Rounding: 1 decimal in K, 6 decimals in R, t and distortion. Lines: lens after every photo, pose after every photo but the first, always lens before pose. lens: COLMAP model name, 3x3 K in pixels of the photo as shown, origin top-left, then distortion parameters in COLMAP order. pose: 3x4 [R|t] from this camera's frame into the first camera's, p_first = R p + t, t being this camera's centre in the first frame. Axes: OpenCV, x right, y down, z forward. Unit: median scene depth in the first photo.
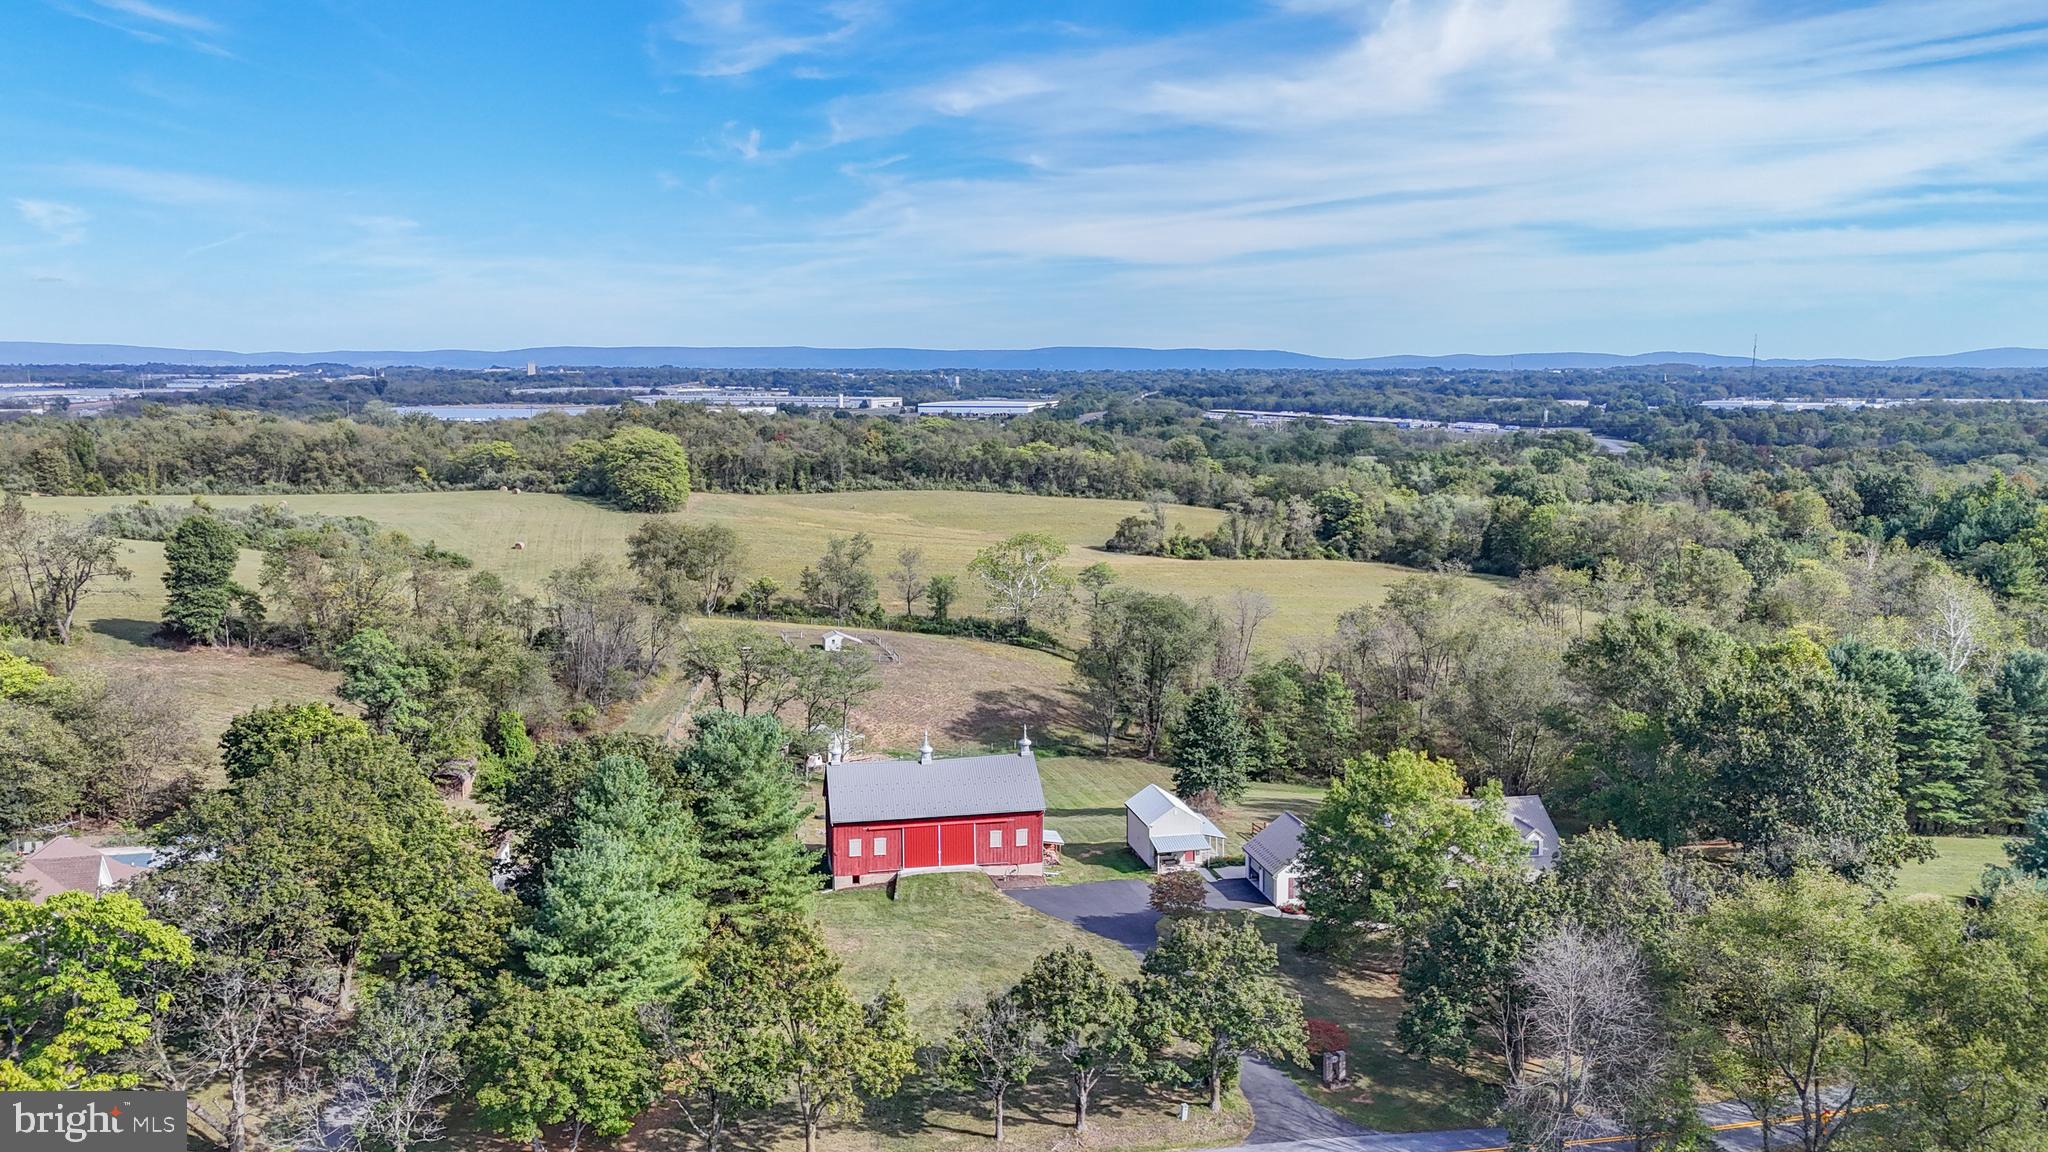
lens RADIAL K [[1436.4, 0, 1023.7], [0, 1436.4, 576.1], [0, 0, 1]] dist [-0.002479, -0.002355]
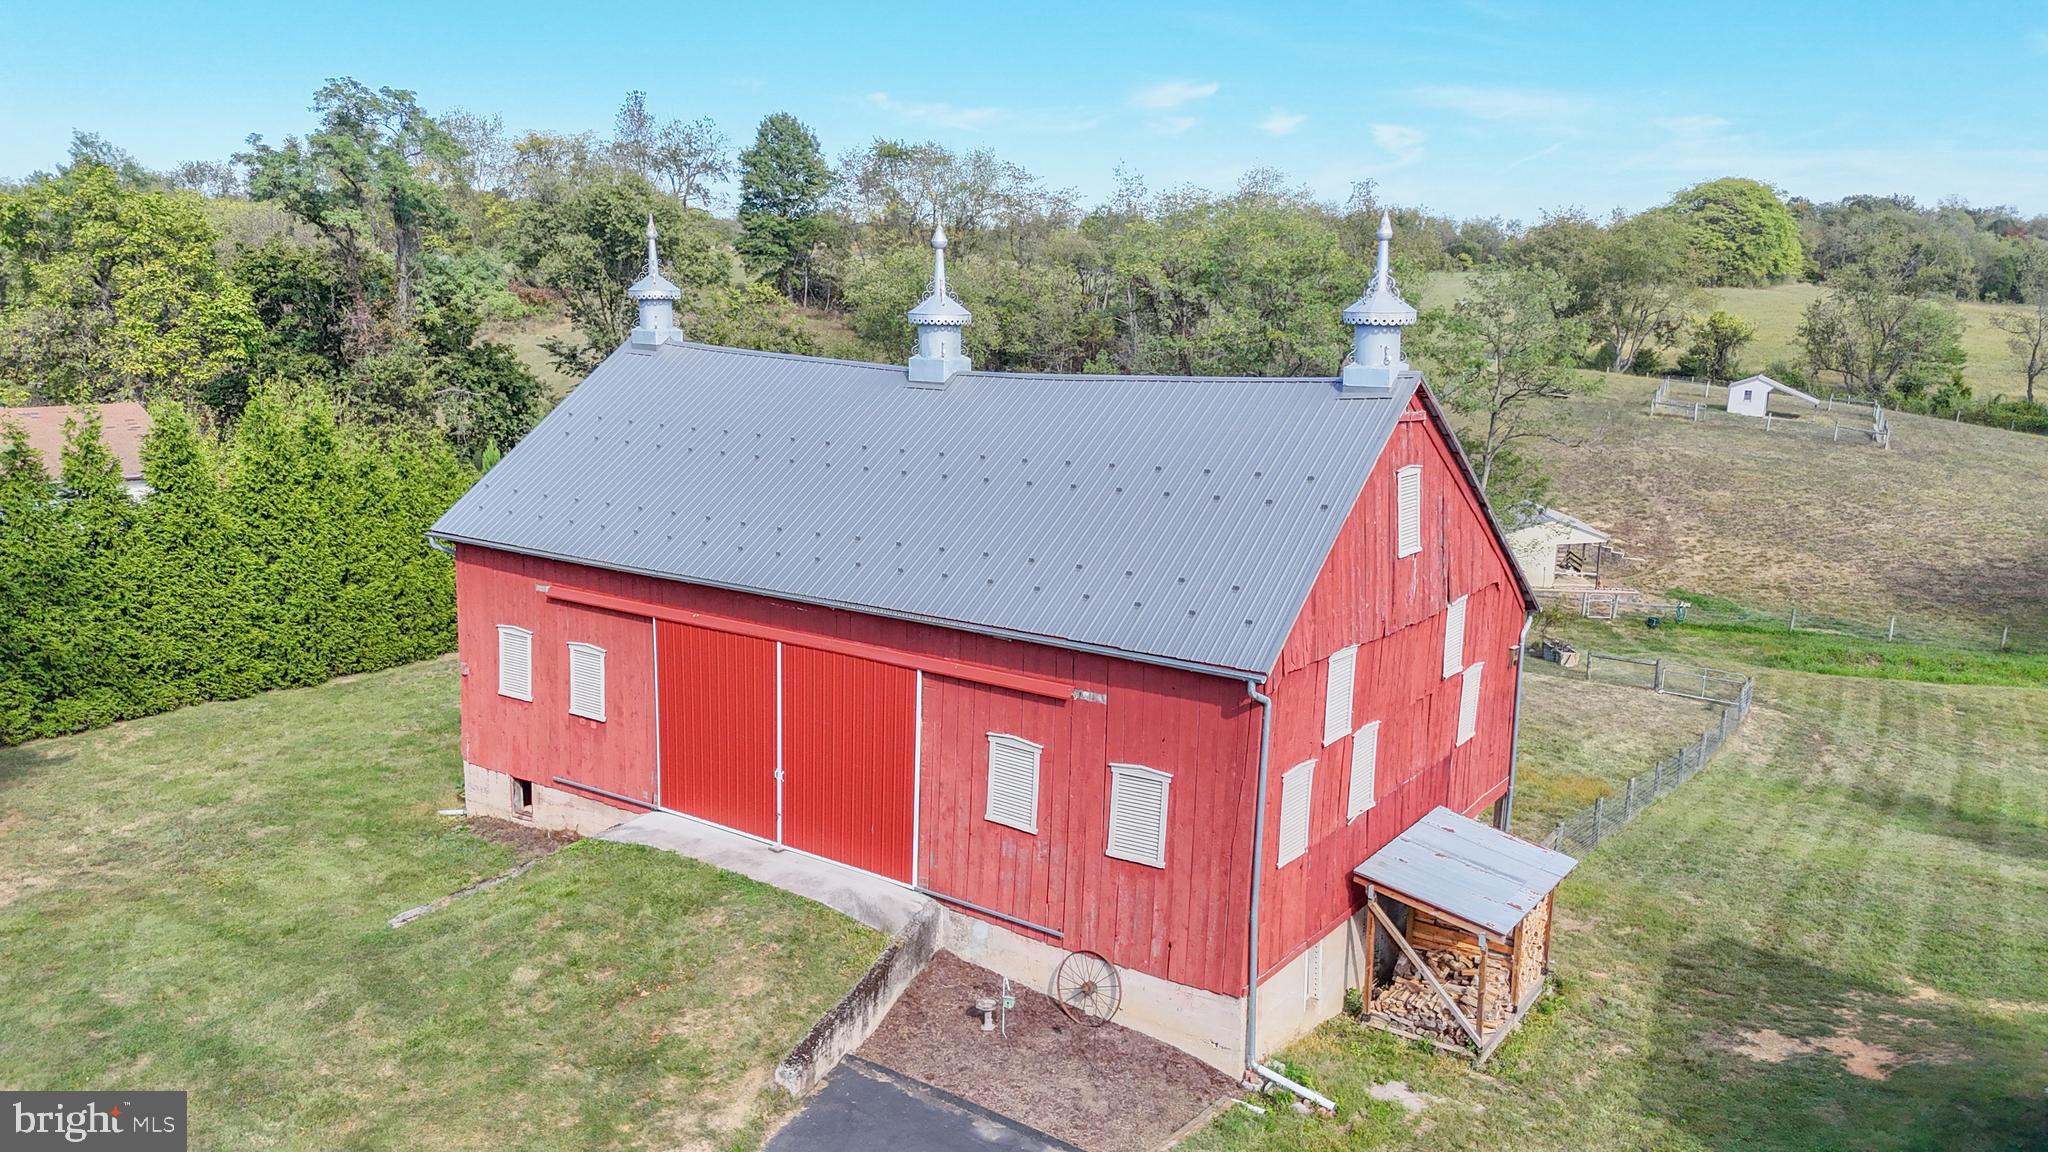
lens RADIAL K [[1436.4, 0, 1024.2], [0, 1436.4, 576.9], [0, 0, 1]] dist [-0.002479, -0.002355]
pose [[0.682199, 0.147027, -0.716232, 0.104811], [-0.094831, 0.989092, 0.112714, 0.137366], [0.724991, -0.008972, 0.688700, 0.877045]]
